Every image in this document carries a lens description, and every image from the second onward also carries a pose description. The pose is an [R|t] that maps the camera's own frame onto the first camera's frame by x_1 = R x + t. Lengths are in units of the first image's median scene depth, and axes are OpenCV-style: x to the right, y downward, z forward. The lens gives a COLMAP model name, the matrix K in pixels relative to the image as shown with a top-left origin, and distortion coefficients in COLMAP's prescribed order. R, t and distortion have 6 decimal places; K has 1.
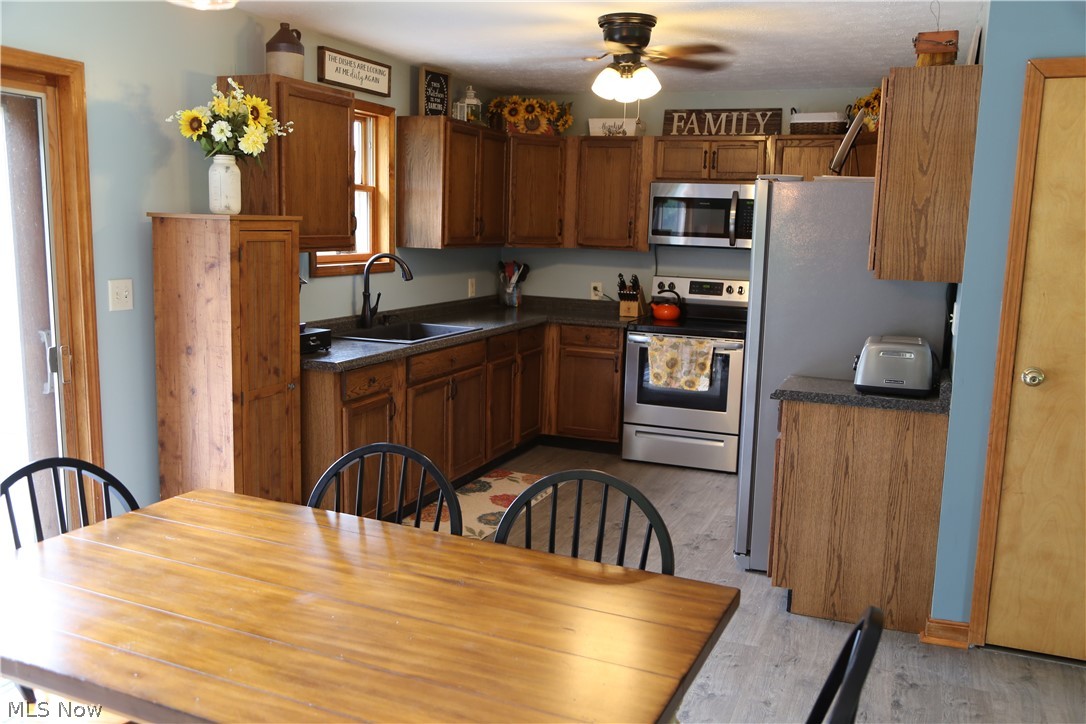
lens RADIAL K [[922.8, 0, 542.0], [0, 922.8, 362.6], [0, 0, 1]] dist [-0.048168, 0.068225]
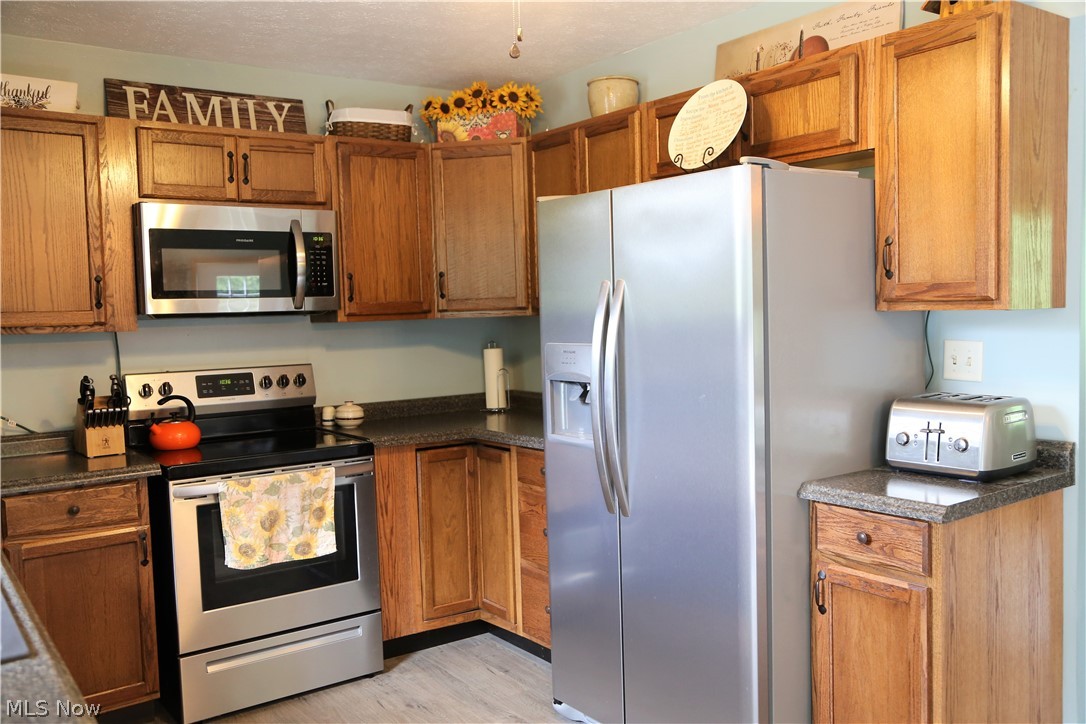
lens RADIAL K [[922.8, 0, 544.6], [0, 922.8, 371.9], [0, 0, 1]] dist [-0.048168, 0.068225]
pose [[0.530739, -0.102492, 0.841315, -0.285020], [0.169733, 0.985405, 0.012971, -0.083259], [-0.830365, 0.135915, 0.540389, 0.682841]]
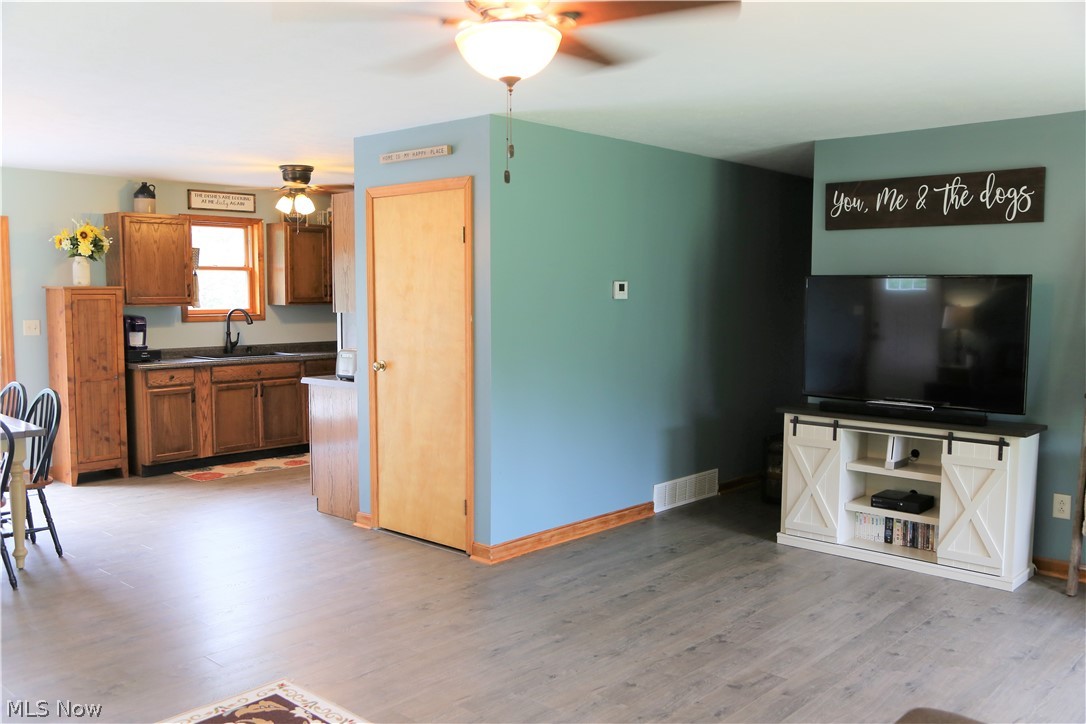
lens RADIAL K [[922.8, 0, 547.8], [0, 922.8, 363.9], [0, 0, 1]] dist [-0.048168, 0.068225]
pose [[0.942175, 0.007952, -0.335028, 1.147277], [-0.032078, 0.997268, -0.066540, 0.092086], [0.333584, 0.073440, 0.939856, -0.445618]]
